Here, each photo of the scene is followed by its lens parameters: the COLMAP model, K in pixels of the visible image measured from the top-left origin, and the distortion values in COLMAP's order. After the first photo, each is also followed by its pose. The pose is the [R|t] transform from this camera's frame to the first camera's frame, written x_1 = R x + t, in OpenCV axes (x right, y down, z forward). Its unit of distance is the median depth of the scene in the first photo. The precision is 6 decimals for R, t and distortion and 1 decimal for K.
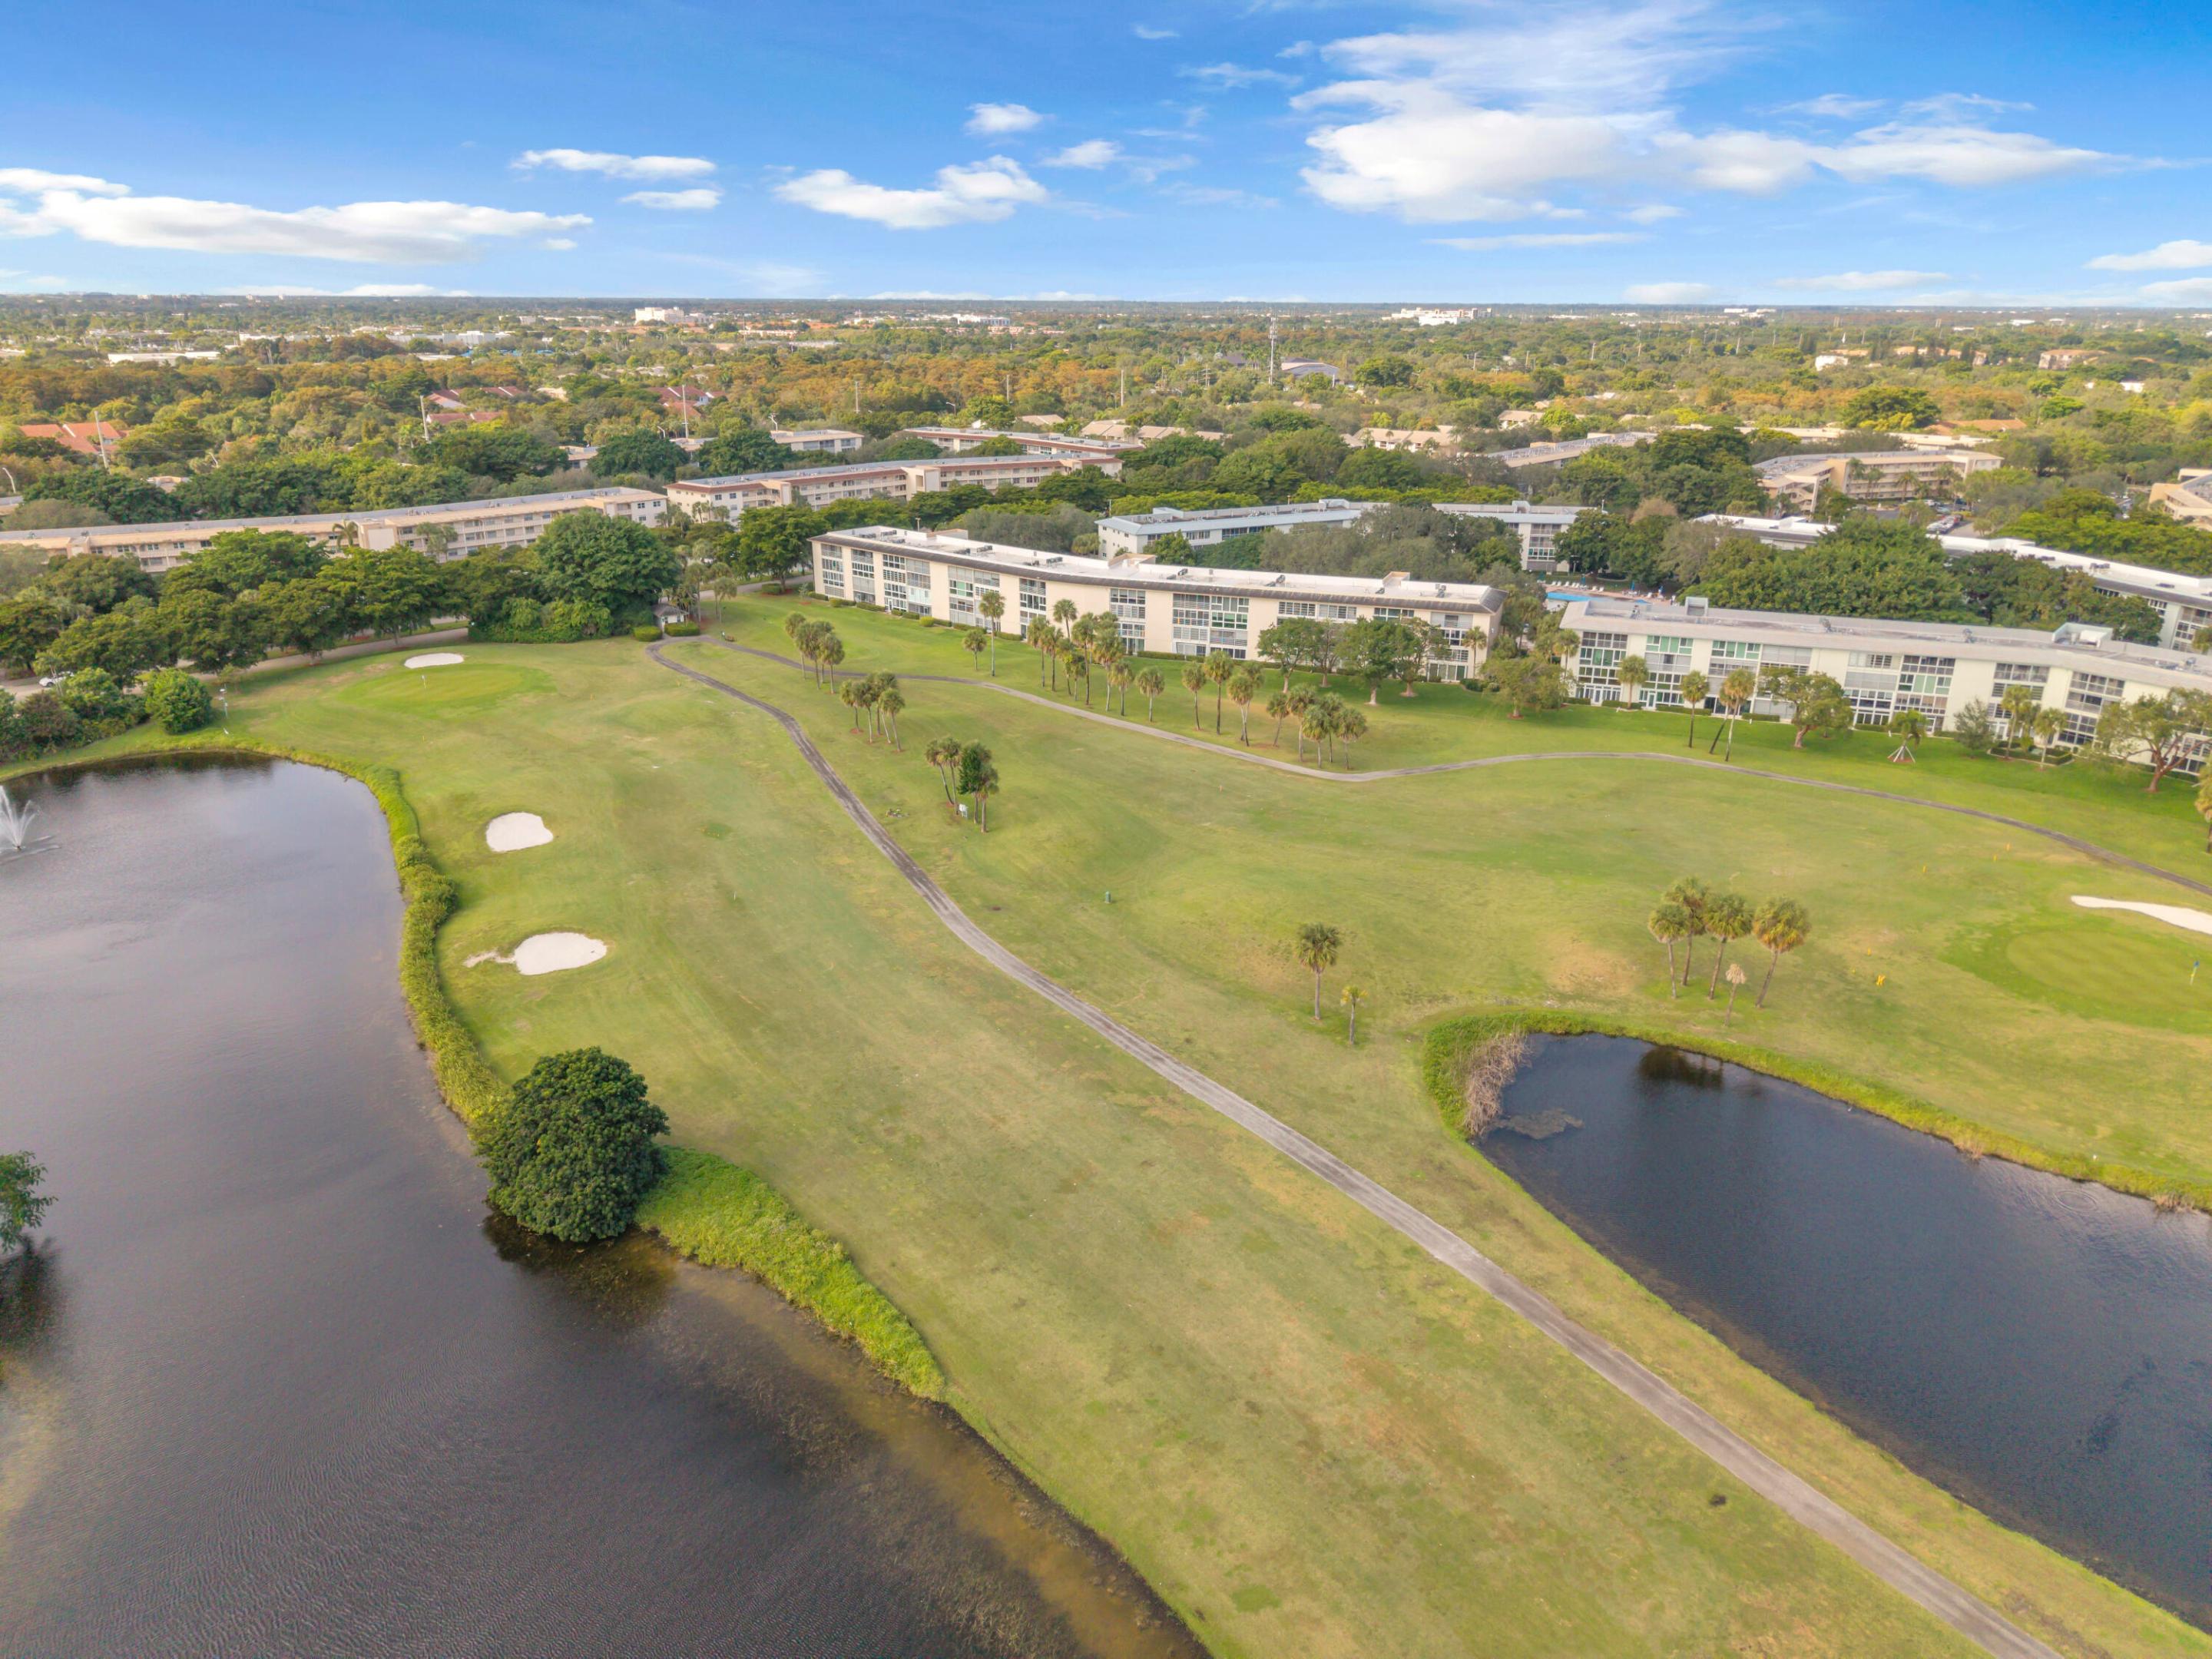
lens RADIAL K [[1528.1, 0, 1126.9], [0, 1528.1, 834.6], [0, 0, 1]] dist [0.032719, -0.020138]
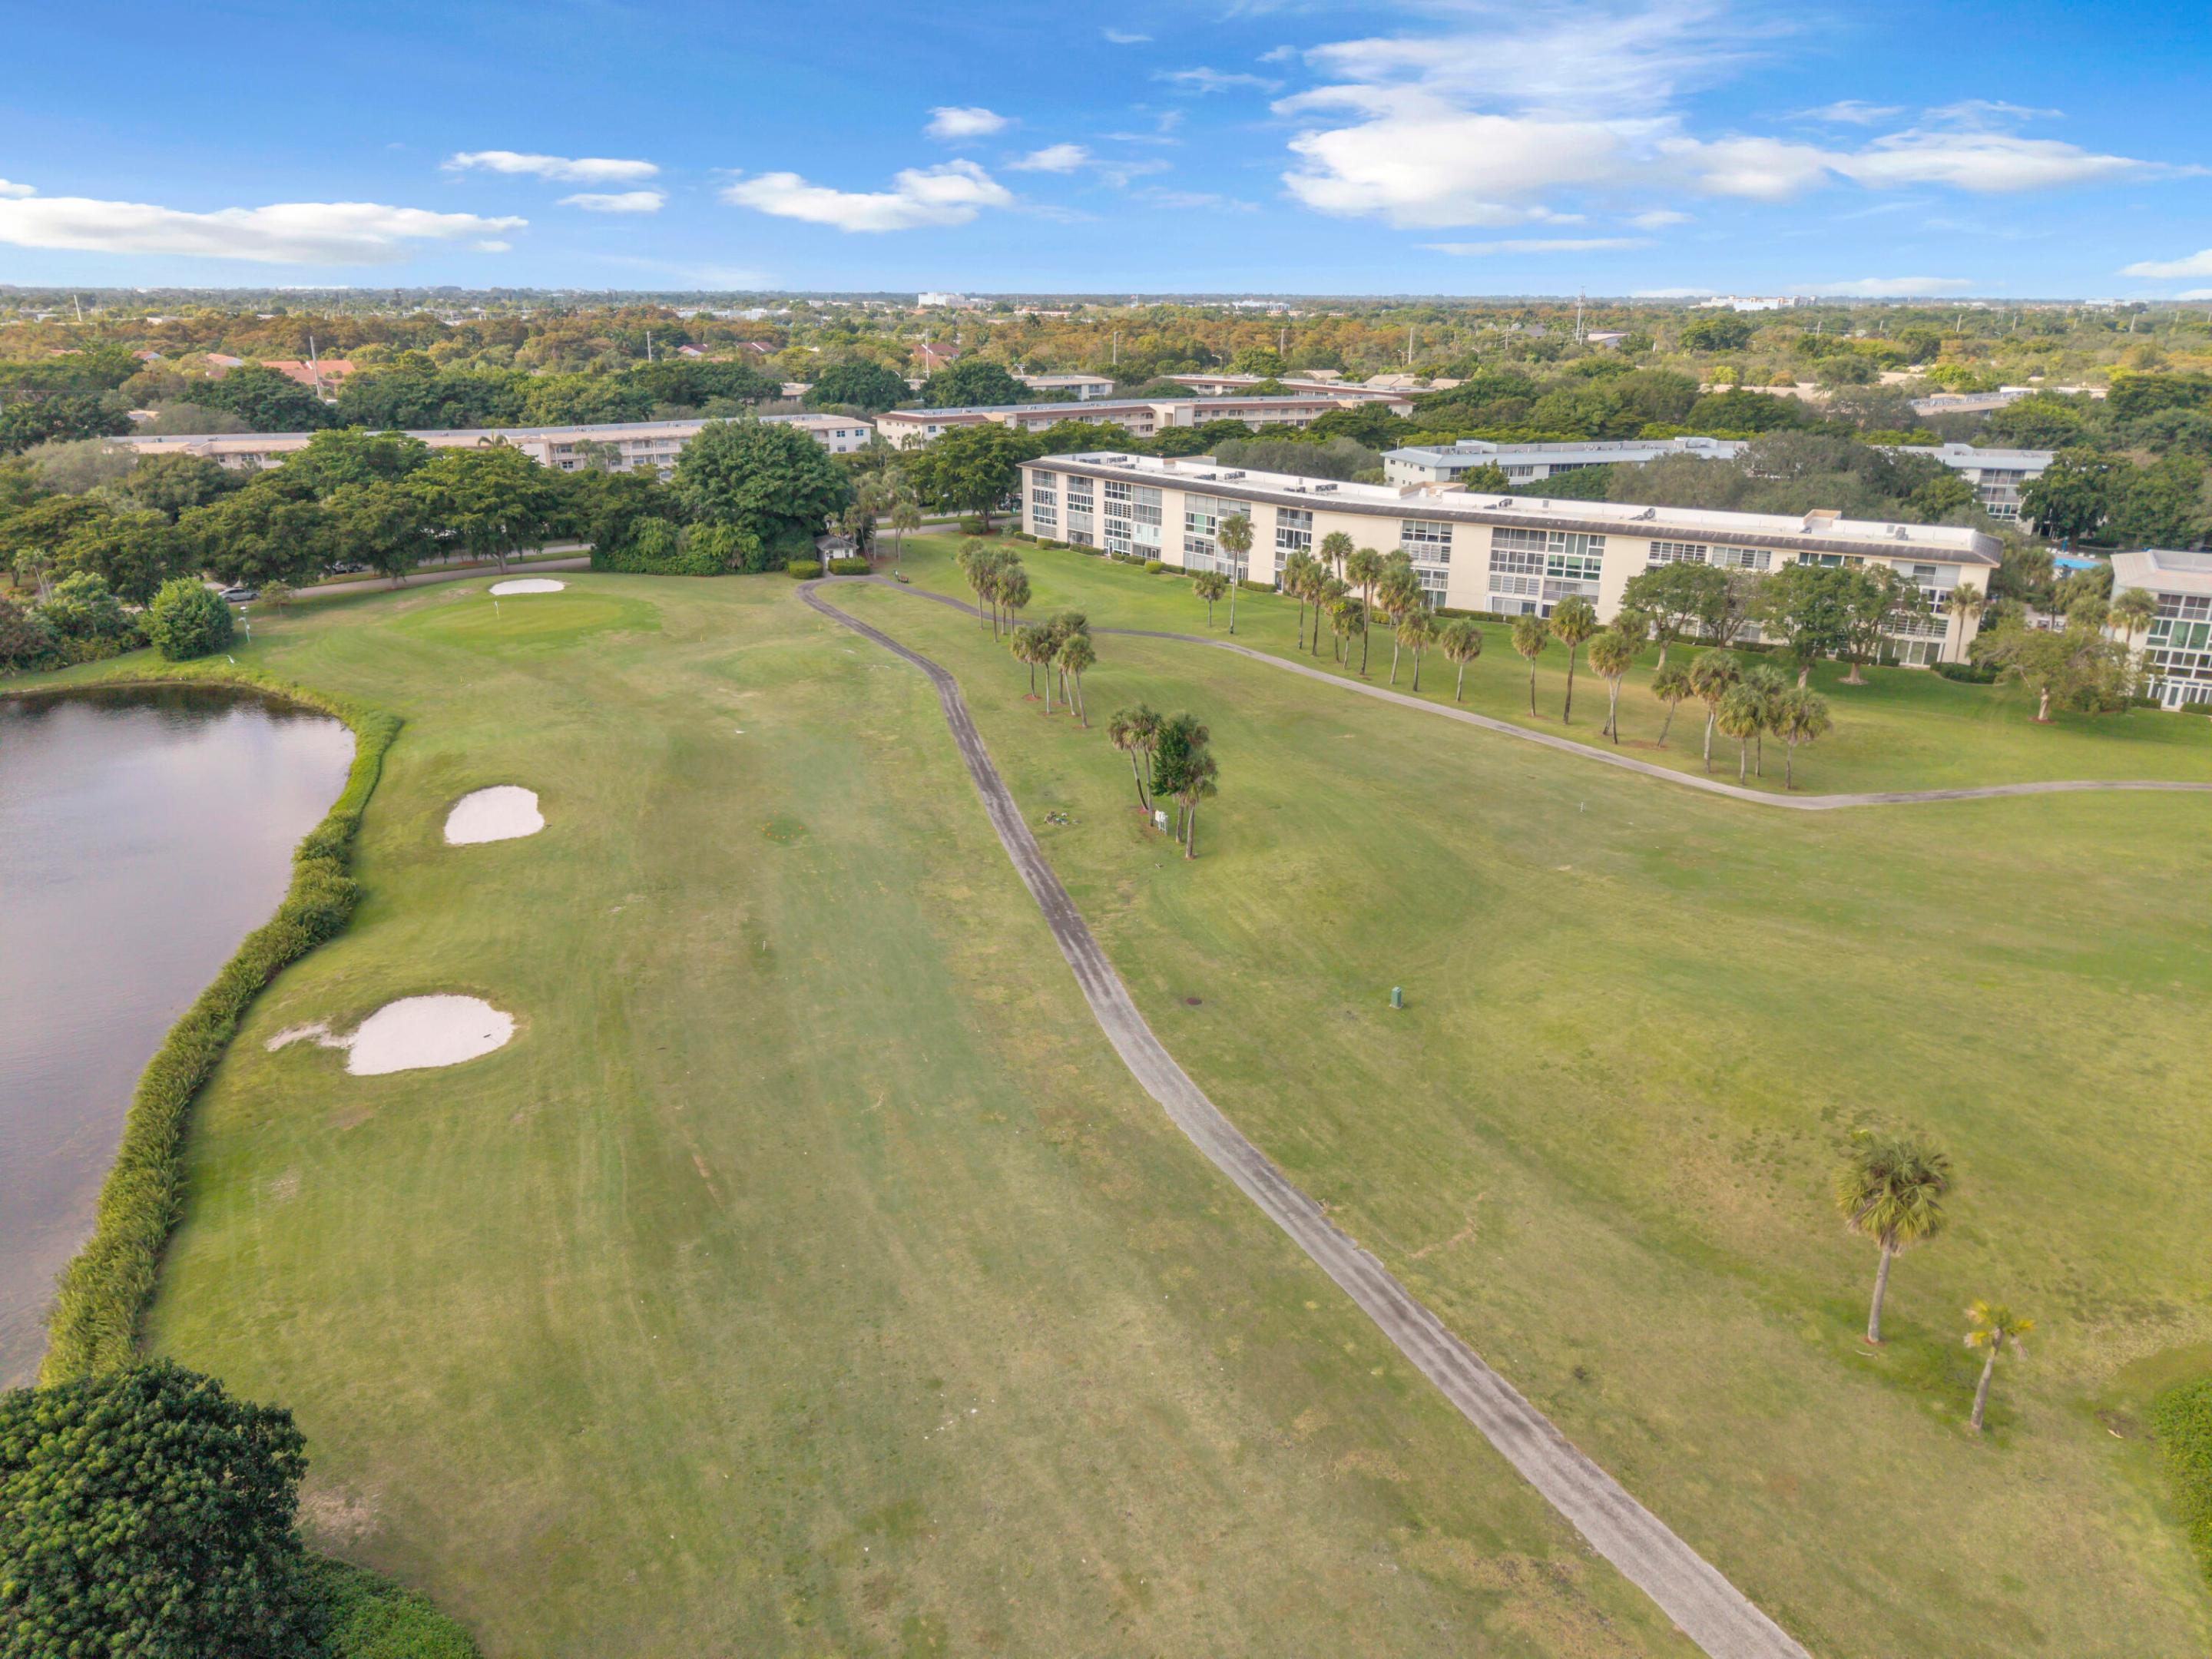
lens RADIAL K [[1528.1, 0, 1093.2], [0, 1528.1, 834.0], [0, 0, 1]] dist [0.032719, -0.020138]
pose [[0.981527, 0.060415, -0.181534, -0.014494], [-0.060136, 0.998165, 0.007043, -0.009550], [0.181626, 0.004004, 0.983359, 0.271110]]
